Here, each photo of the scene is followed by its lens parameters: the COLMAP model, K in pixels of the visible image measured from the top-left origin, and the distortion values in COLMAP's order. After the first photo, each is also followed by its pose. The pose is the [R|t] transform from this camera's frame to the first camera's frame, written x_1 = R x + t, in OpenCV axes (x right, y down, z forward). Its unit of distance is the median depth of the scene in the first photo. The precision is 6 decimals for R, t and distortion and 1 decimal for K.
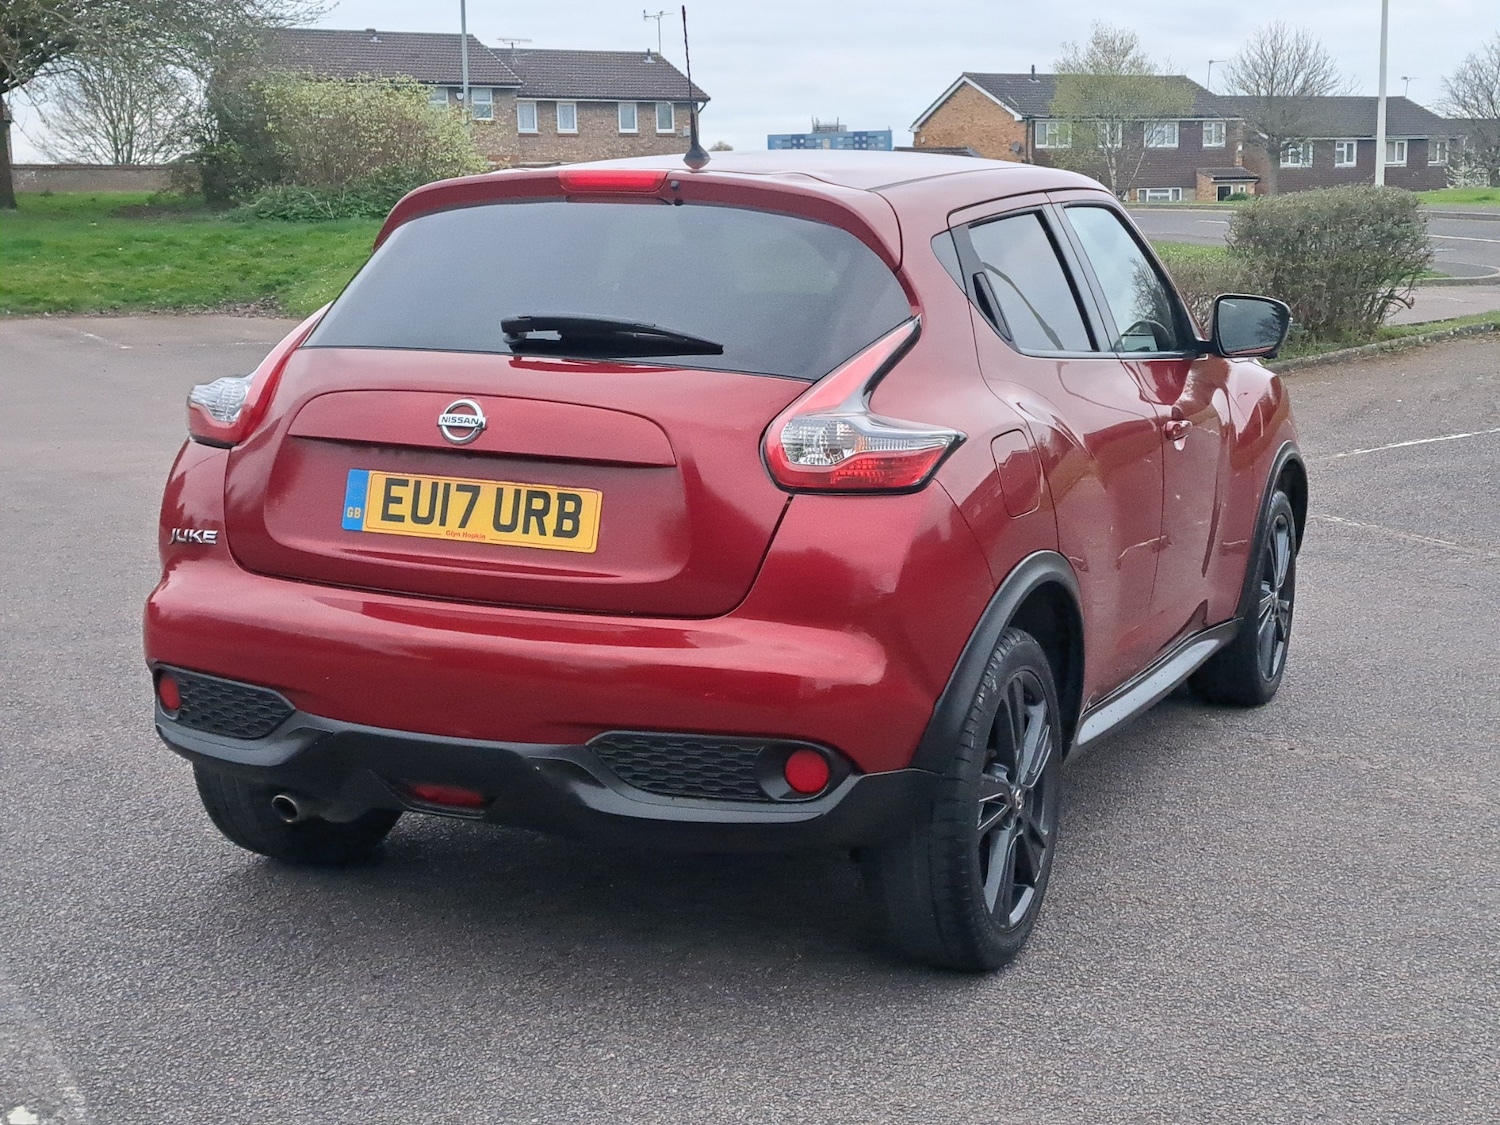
lens RADIAL K [[2125.7, 0, 744.2], [0, 2125.7, 598.1], [0, 0, 1]] dist [0.244264, -0.524096]
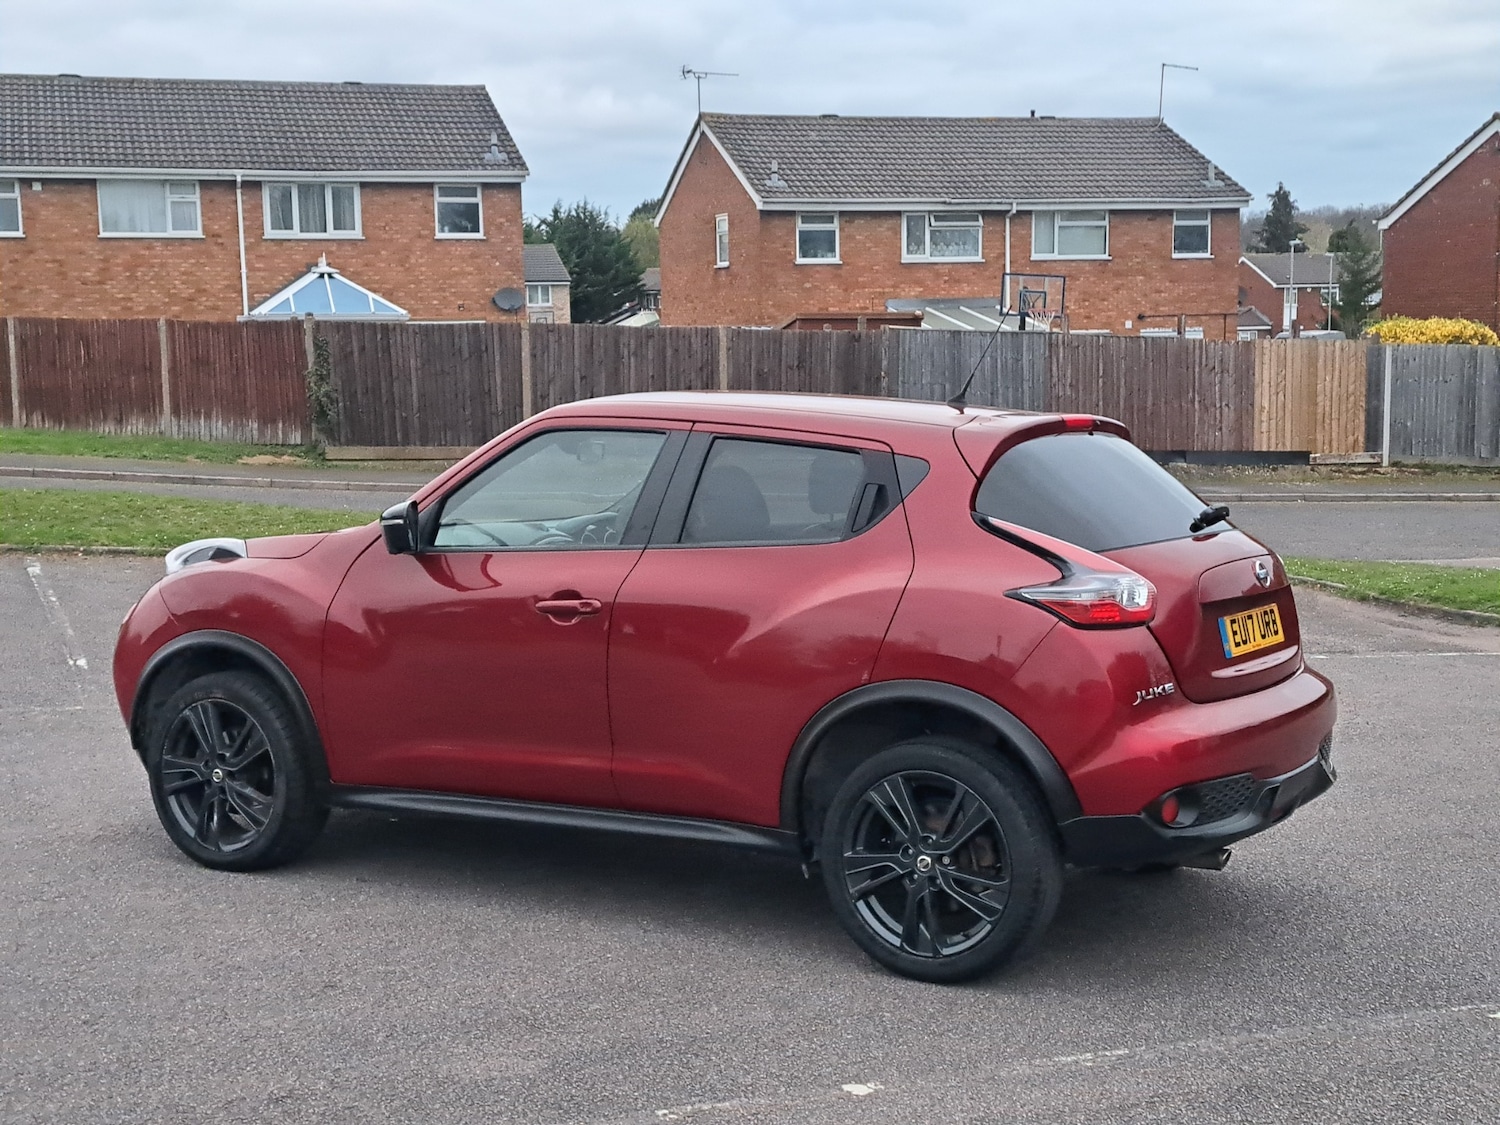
lens RADIAL K [[2168.6, 0, 763.9], [0, 2168.6, 594.1], [0, 0, 1]] dist [0.164269, -0.375550]
pose [[0.111500, -0.111962, 0.987437, -1.740332], [0.176877, 0.980004, 0.091147, -0.275056], [-0.977897, 0.164492, 0.129073, 1.125027]]
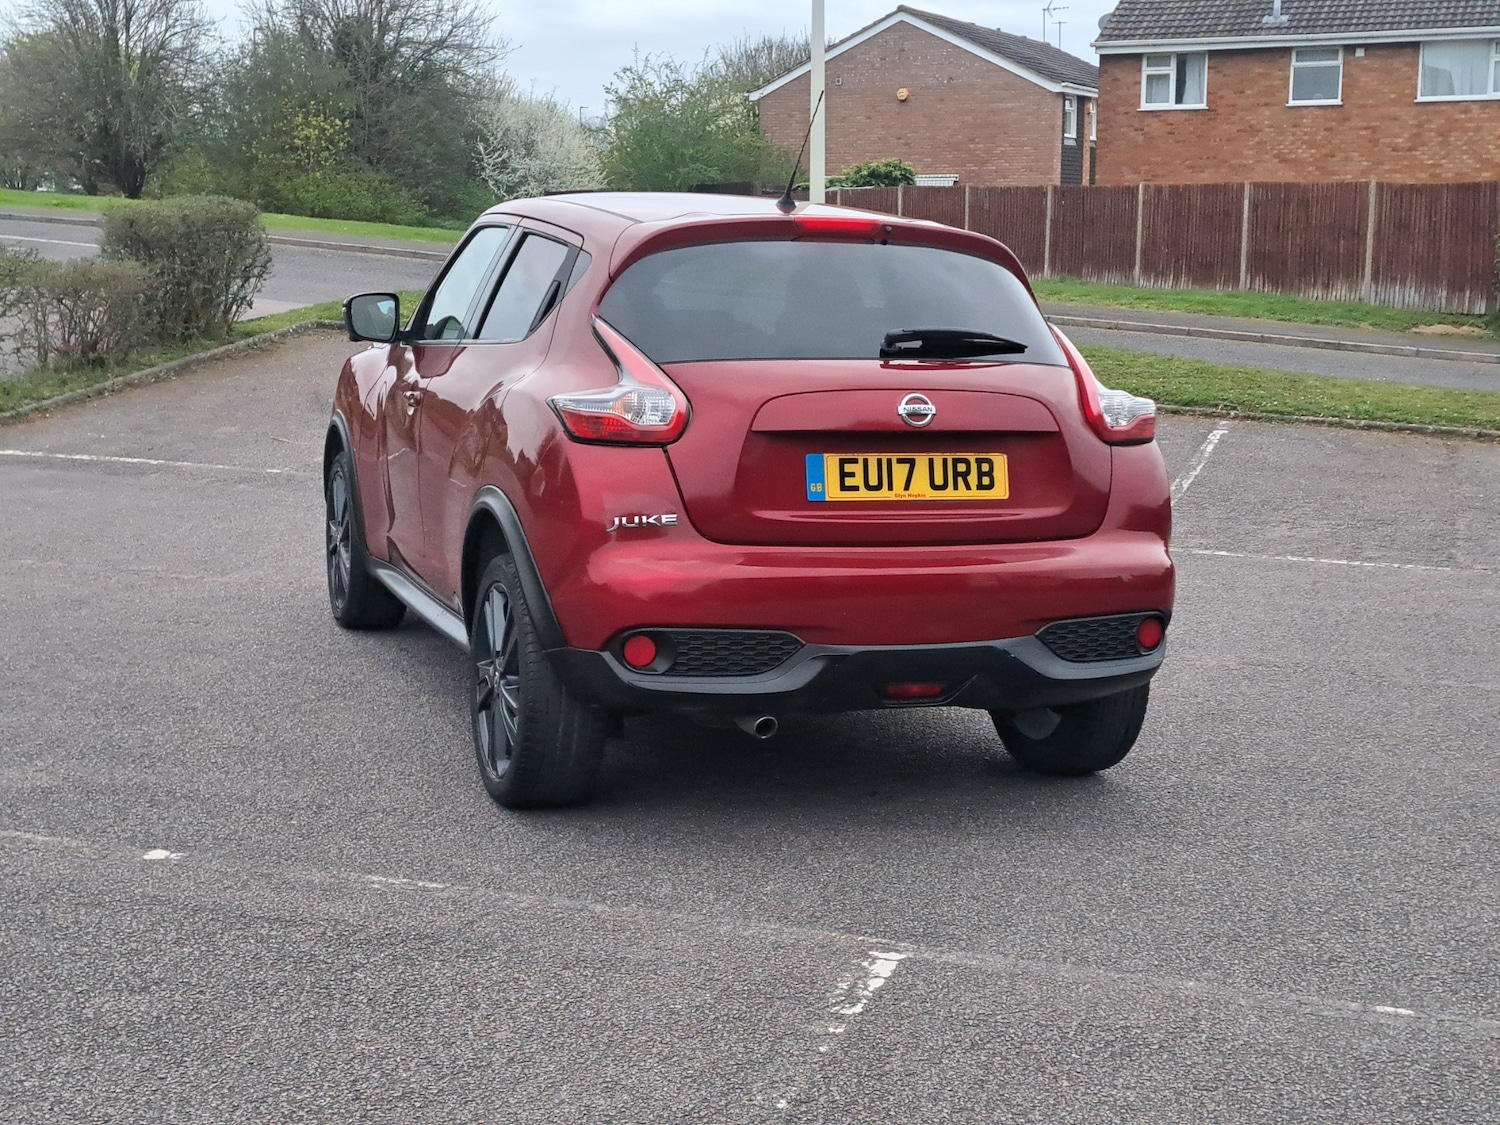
lens RADIAL K [[2154.3, 0, 778.7], [0, 2154.3, 631.2], [0, 0, 1]] dist [0.159836, -0.345650]
pose [[0.724771, -0.117112, 0.678964, -1.098161], [0.106699, 0.992638, 0.057318, -0.030985], [-0.680678, 0.030903, 0.731931, 0.071348]]
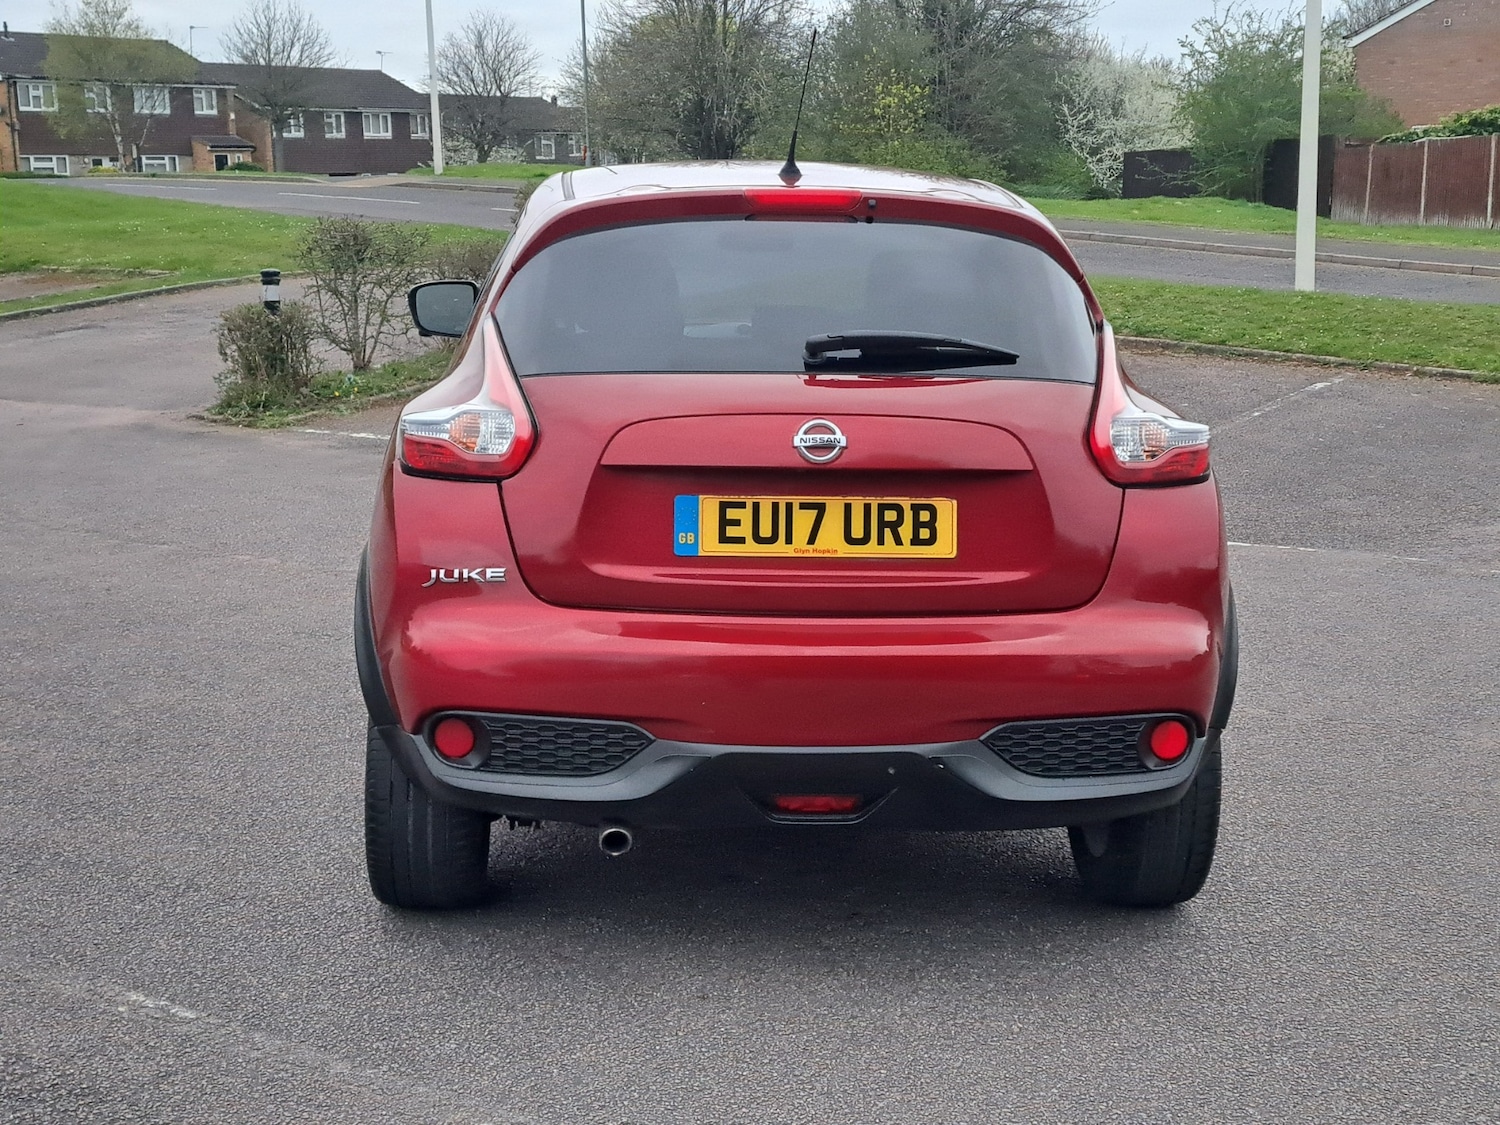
lens RADIAL K [[2168.6, 0, 763.9], [0, 2168.6, 594.1], [0, 0, 1]] dist [0.164269, -0.375550]
pose [[0.895250, -0.085318, 0.437320, -0.602142], [0.081140, 0.996302, 0.028267, -0.039887], [-0.438115, 0.010178, 0.898861, 0.071521]]
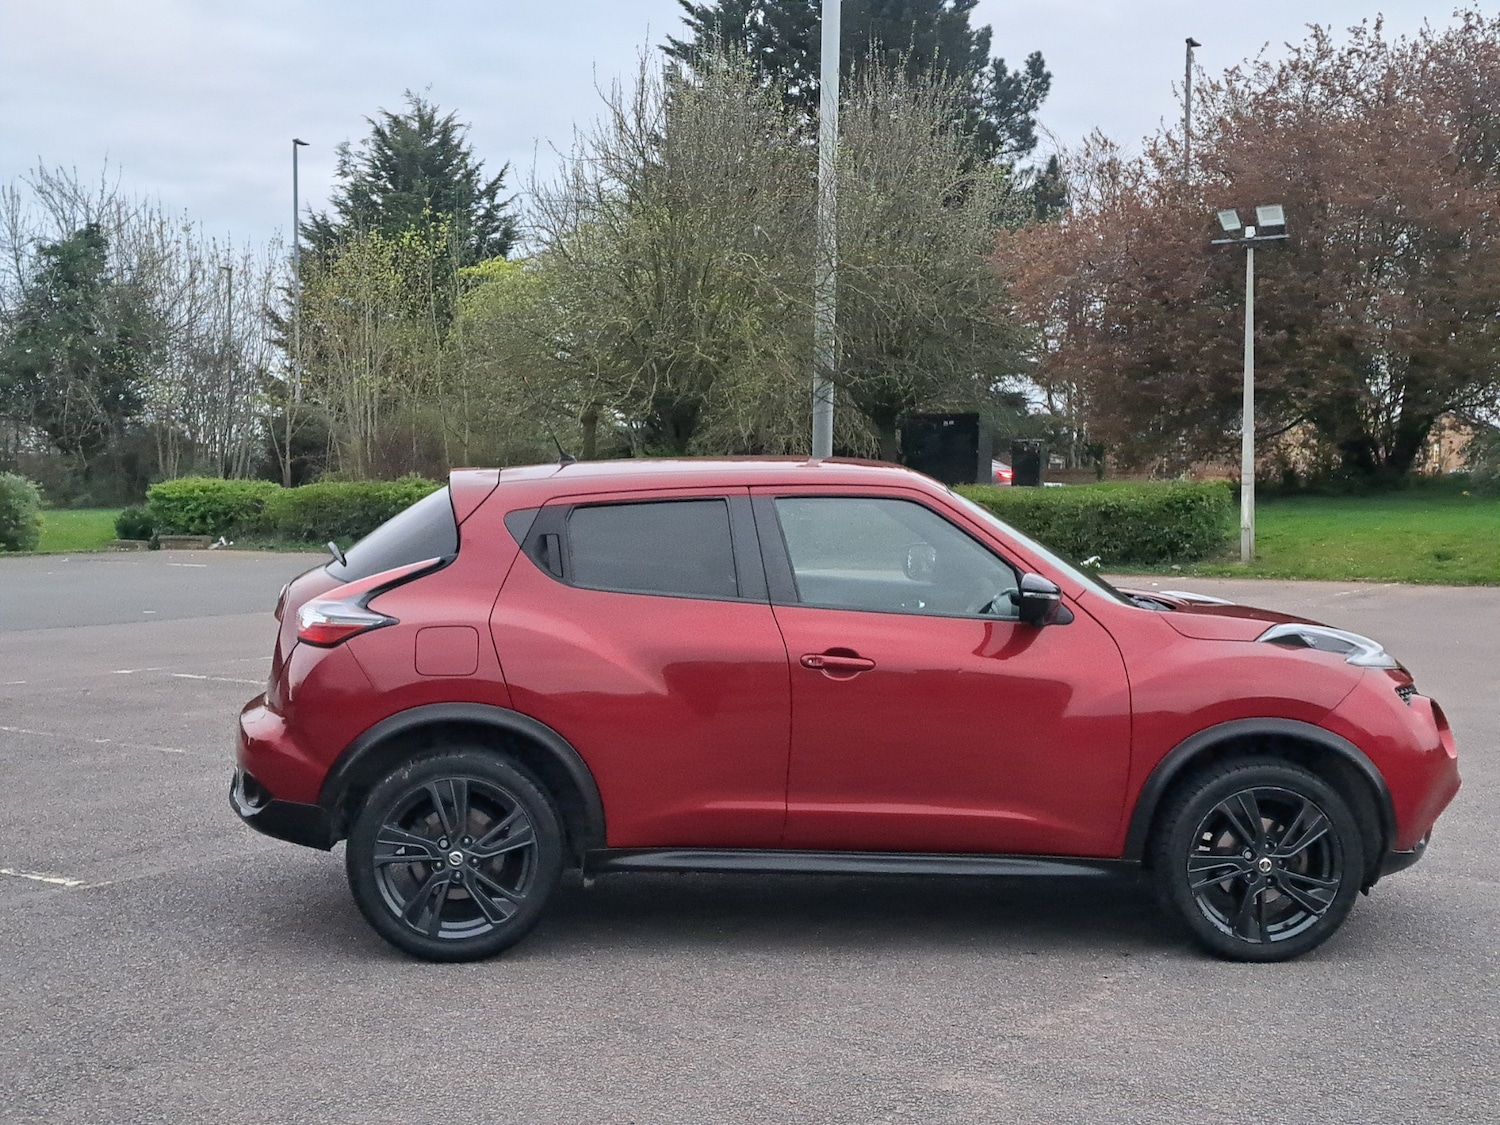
lens RADIAL K [[2168.6, 0, 763.9], [0, 2168.6, 594.1], [0, 0, 1]] dist [0.164269, -0.375550]
pose [[0.515267, 0.062763, -0.854728, 1.712641], [-0.171855, 0.984625, -0.031301, -0.093006], [0.839622, 0.163018, 0.518131, 0.340409]]
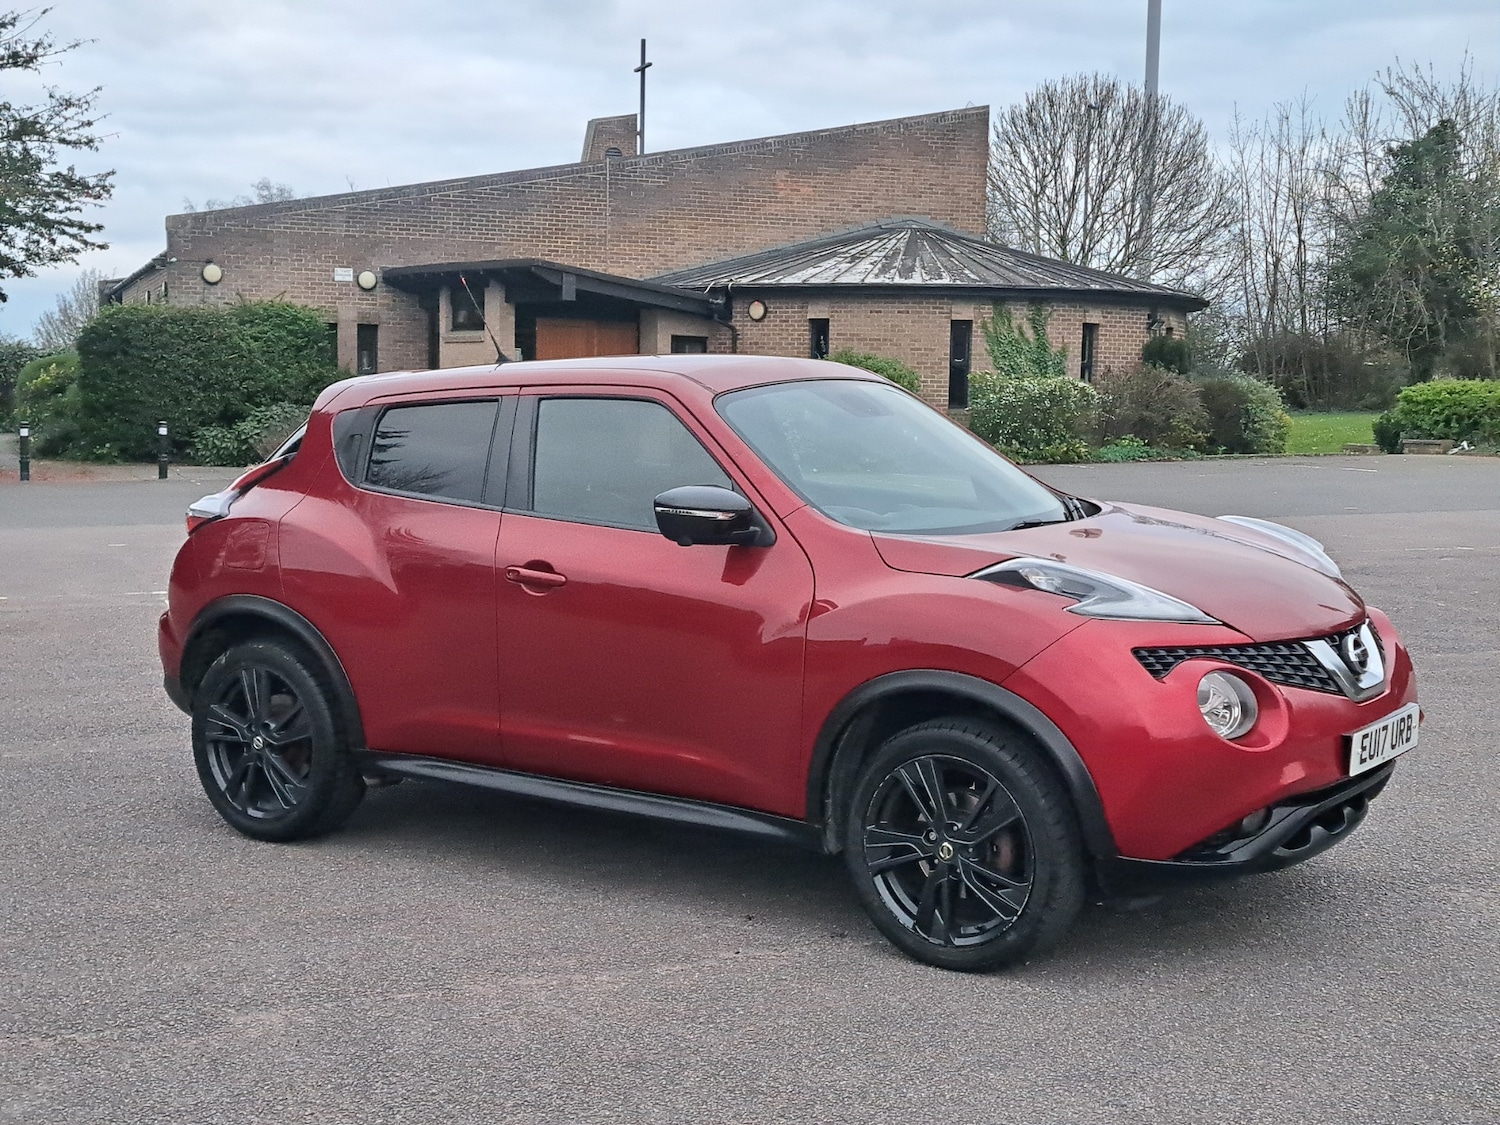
lens RADIAL K [[2159.7, 0, 769.3], [0, 2159.7, 603.1], [0, 0, 1]] dist [0.297799, -1.147859]
pose [[-0.129301, 0.116272, -0.984765, 1.832345], [-0.183549, 0.973134, 0.138999, -0.340360], [0.974470, 0.198725, -0.104485, 1.638715]]
